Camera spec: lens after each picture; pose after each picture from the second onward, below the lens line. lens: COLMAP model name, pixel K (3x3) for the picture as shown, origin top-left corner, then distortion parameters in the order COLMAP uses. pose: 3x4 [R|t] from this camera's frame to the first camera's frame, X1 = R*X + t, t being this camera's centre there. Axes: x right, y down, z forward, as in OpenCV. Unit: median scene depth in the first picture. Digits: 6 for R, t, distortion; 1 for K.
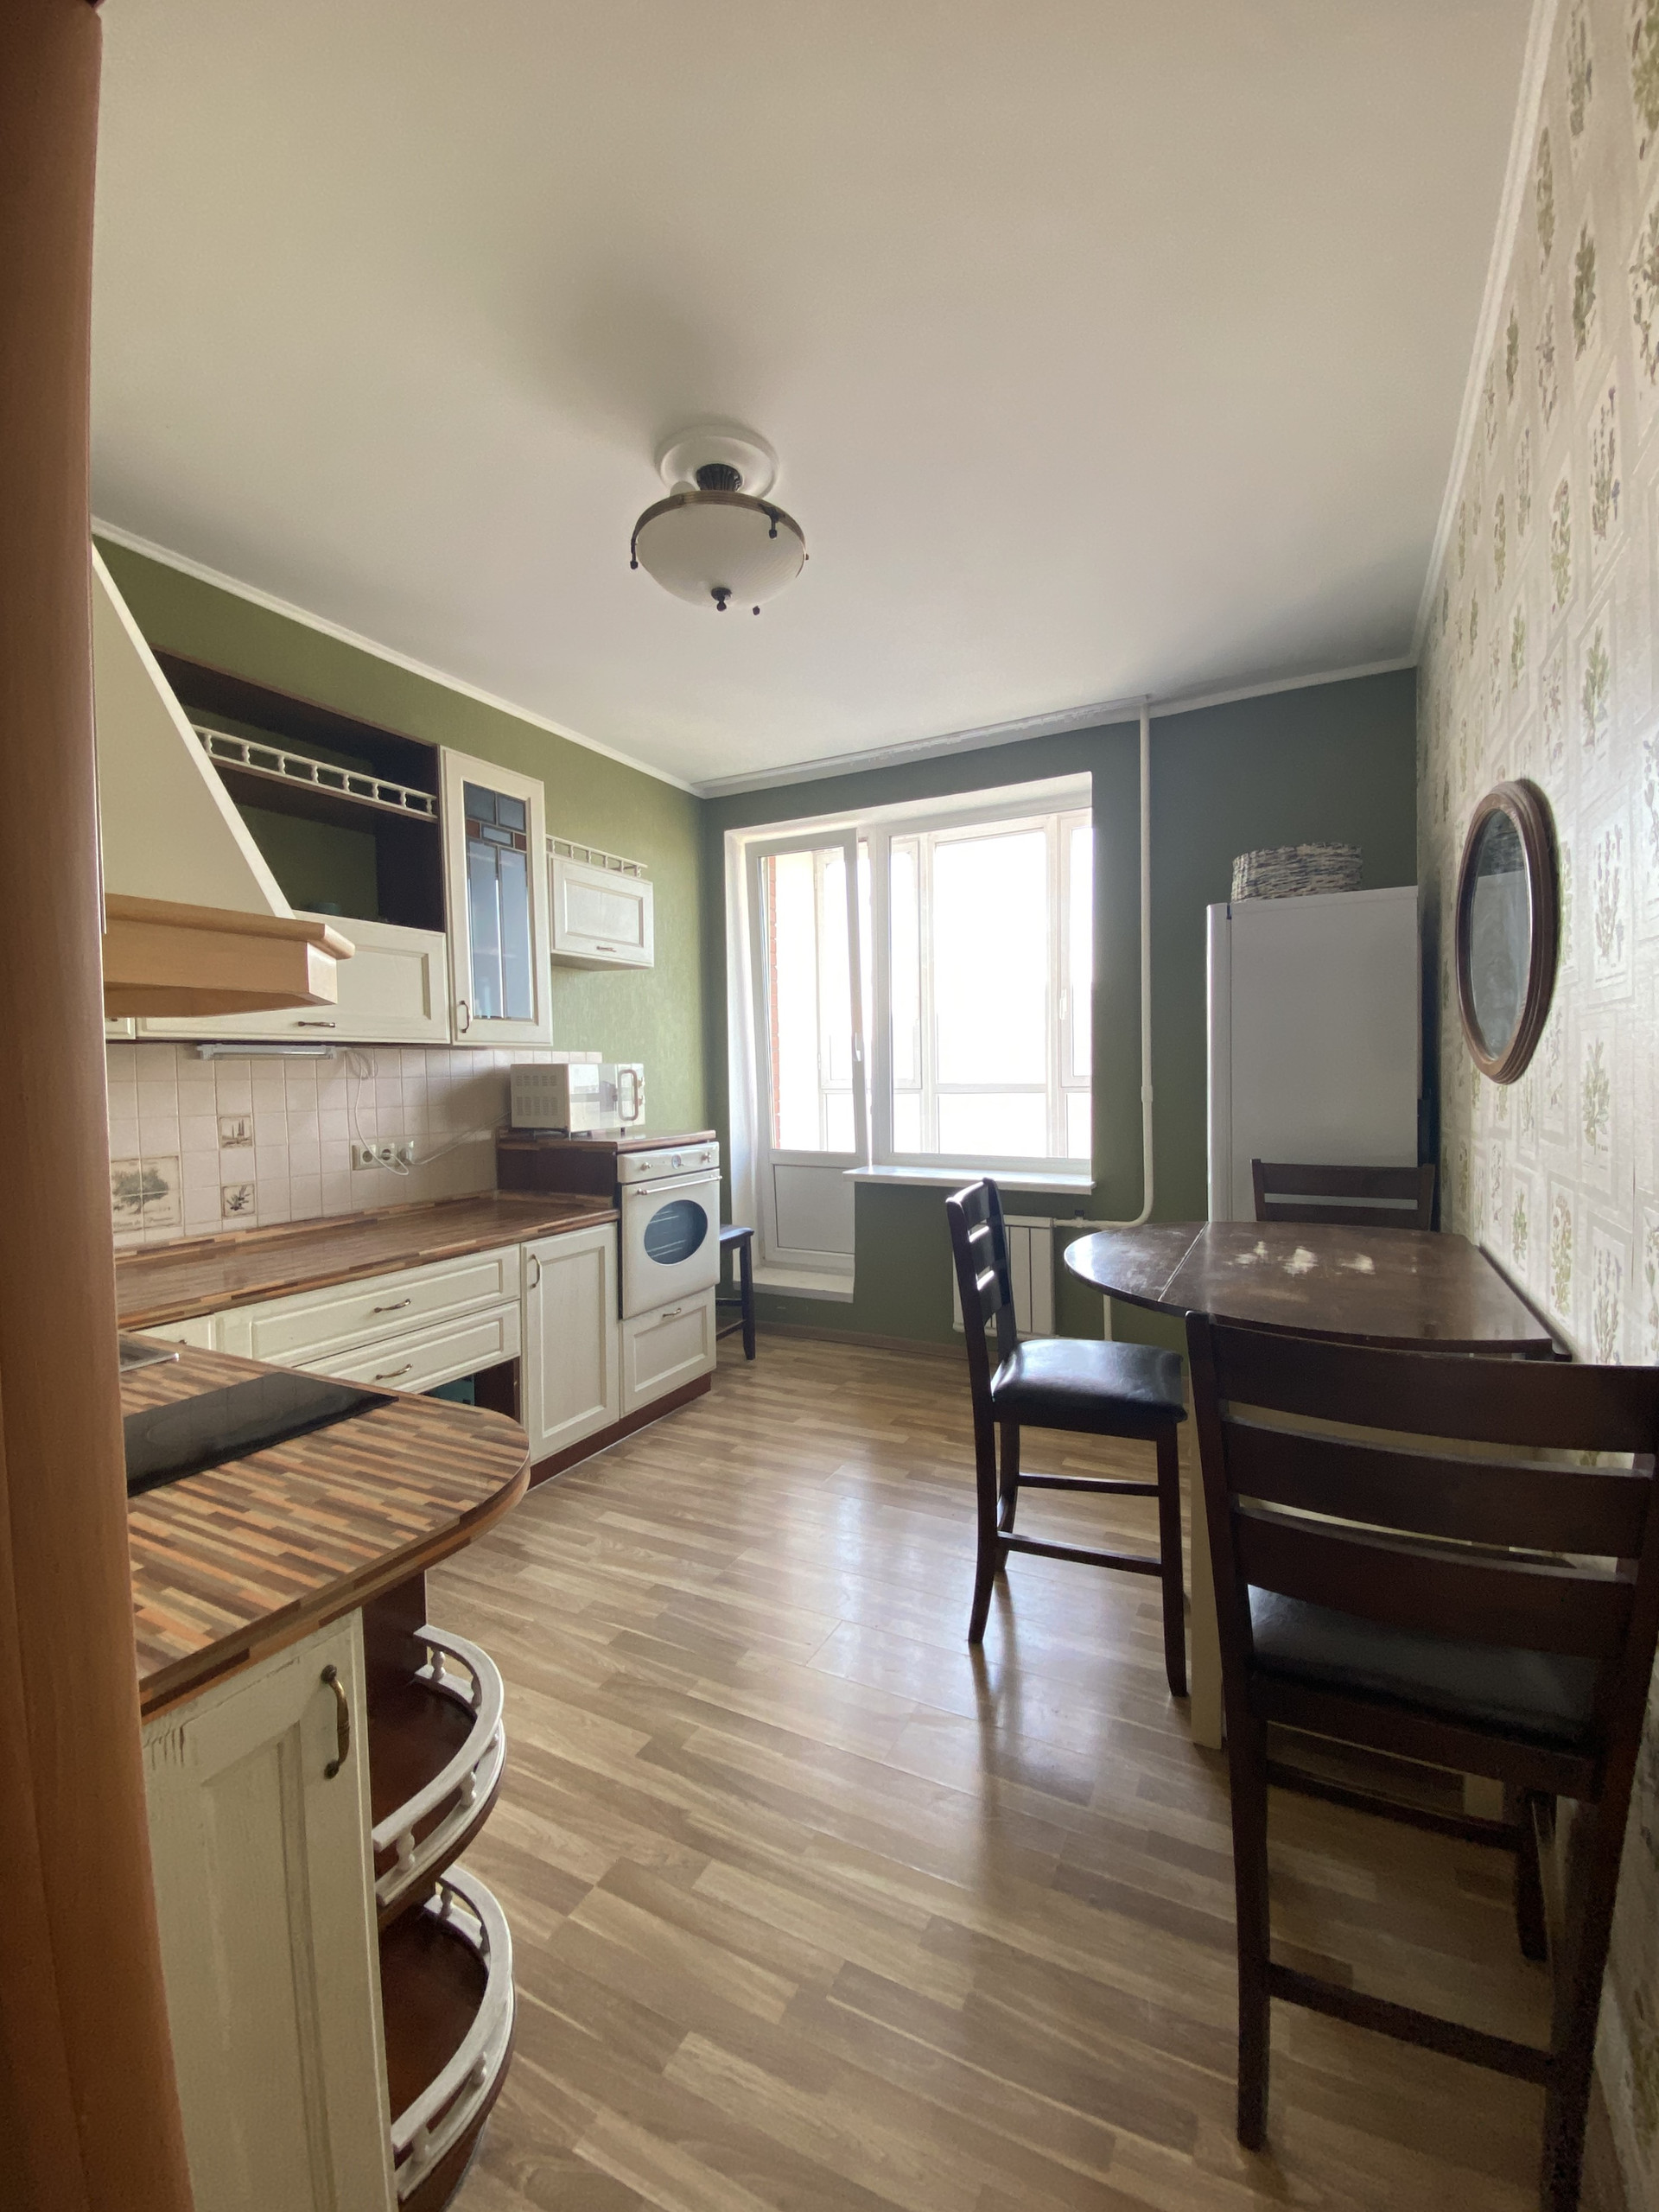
lens RADIAL K [[904.6, 0, 829.5], [0, 904.6, 1106.0], [0, 0, 1]] dist [-0.000897, -0.000509]
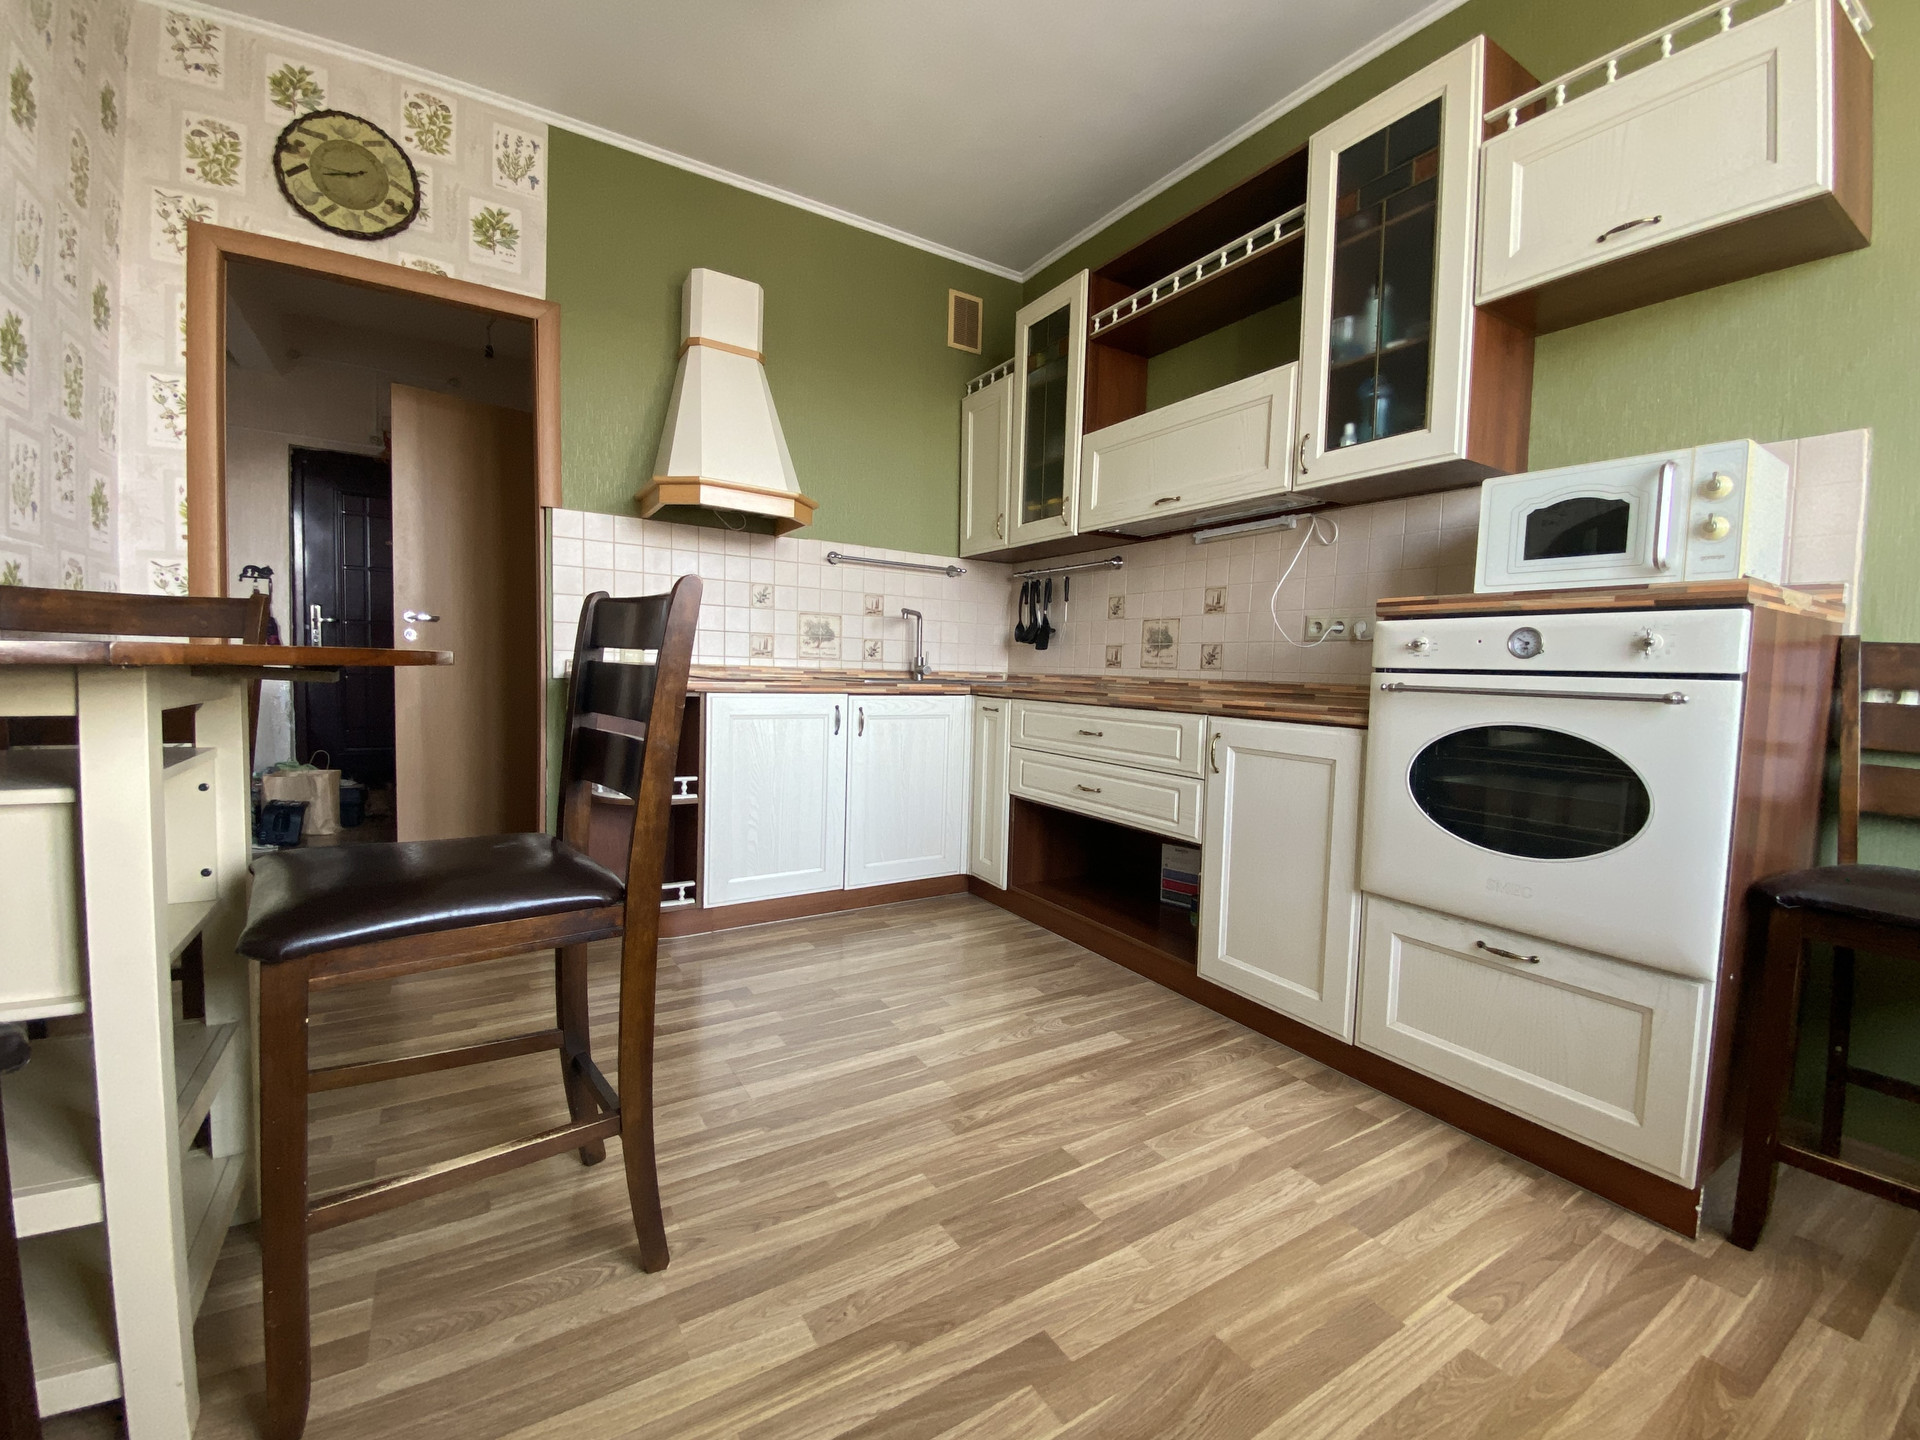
lens RADIAL K [[787.1, 0, 960.0], [0, 787.1, 720.0], [0, 0, 1]] dist [-0.000961, -0.000646]
pose [[-0.500294, 0.061452, -0.863672, 0.343176], [-0.054424, 0.993274, 0.102200, 0.074889], [0.864143, 0.098135, -0.493585, 0.946161]]
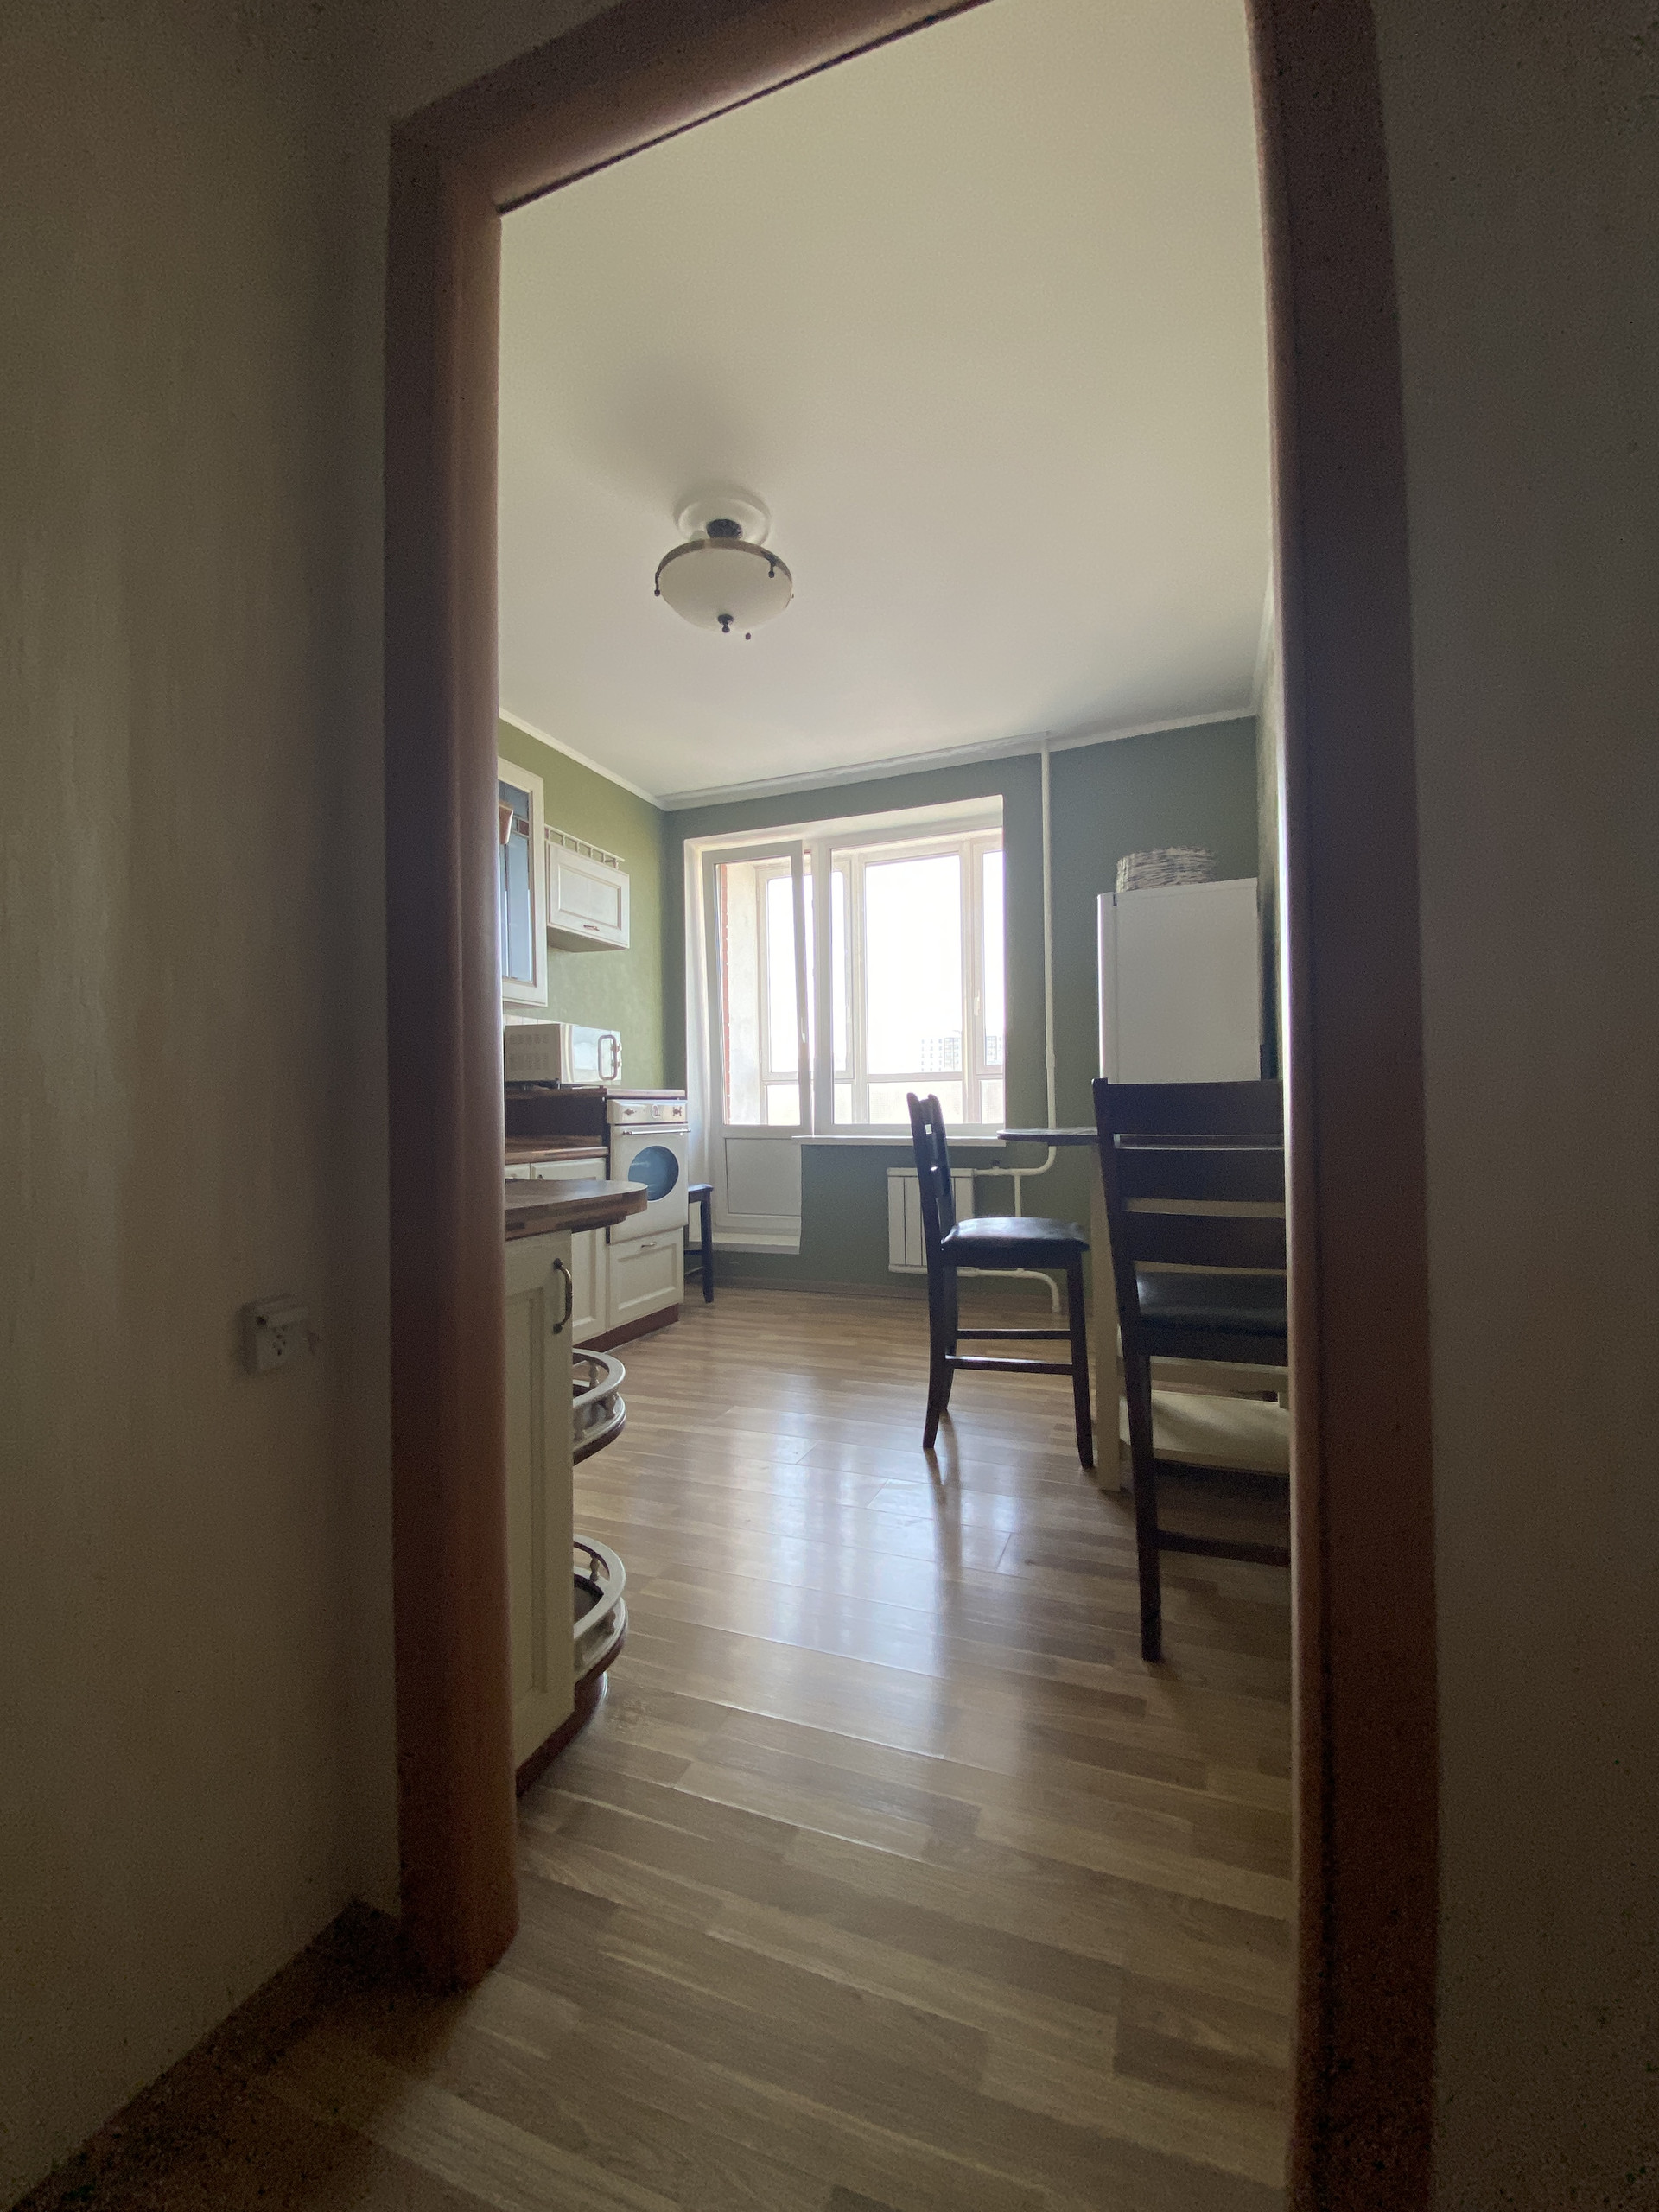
lens RADIAL K [[898.7, 0, 827.6], [0, 898.7, 1113.4], [0, 0, 1]] dist [0.039830, -0.028759]
pose [[0.994401, 0.003096, 0.105627, -0.071884], [0.002405, 0.998649, -0.051909, 0.124127], [-0.105645, 0.051872, 0.993050, -0.157098]]
